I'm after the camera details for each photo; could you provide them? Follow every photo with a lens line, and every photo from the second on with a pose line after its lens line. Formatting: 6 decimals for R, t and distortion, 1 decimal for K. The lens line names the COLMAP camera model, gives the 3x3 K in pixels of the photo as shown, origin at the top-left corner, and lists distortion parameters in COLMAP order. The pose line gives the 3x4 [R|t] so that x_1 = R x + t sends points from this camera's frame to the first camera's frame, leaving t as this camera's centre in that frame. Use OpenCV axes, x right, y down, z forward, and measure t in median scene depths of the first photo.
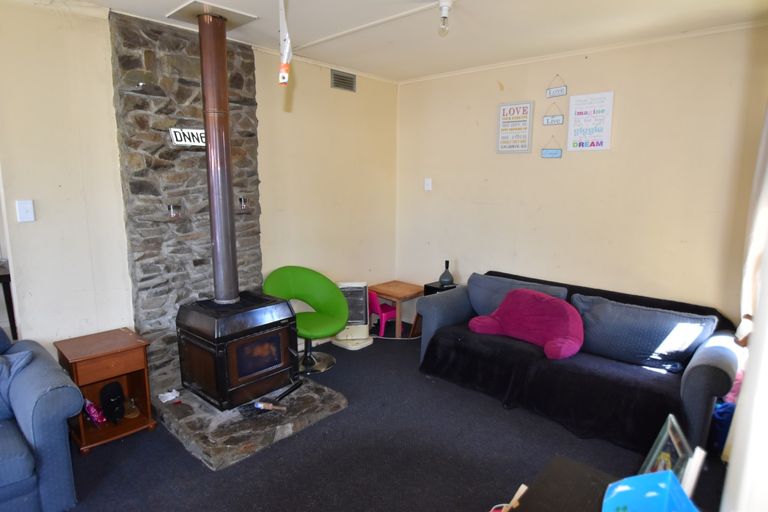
lens RADIAL K [[445.7, 0, 381.7], [0, 445.7, 251.4], [0, 0, 1]] dist [-0.028839, 0.001173]
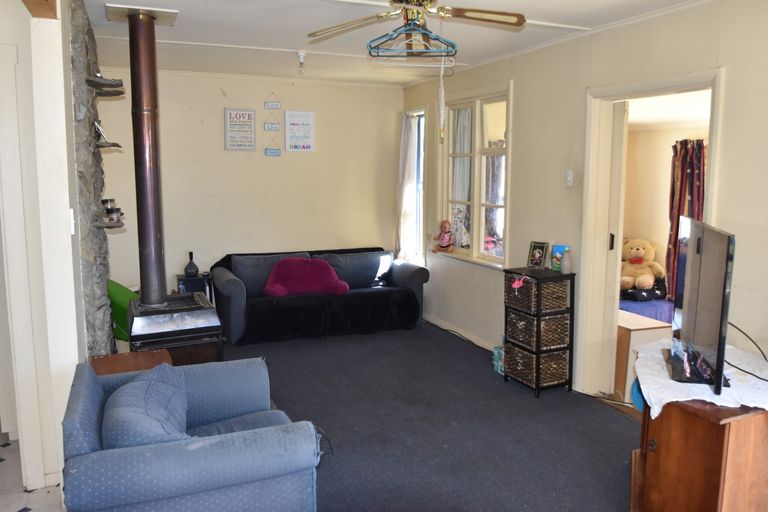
lens RADIAL K [[617.2, 0, 384.1], [0, 617.2, 239.4], [0, 0, 1]] dist [-0.004030, -0.000111]
pose [[0.408692, -0.115164, 0.905377, -1.182498], [0.145749, 0.987511, 0.059819, -0.034905], [-0.900959, 0.107510, 0.420373, -0.010953]]
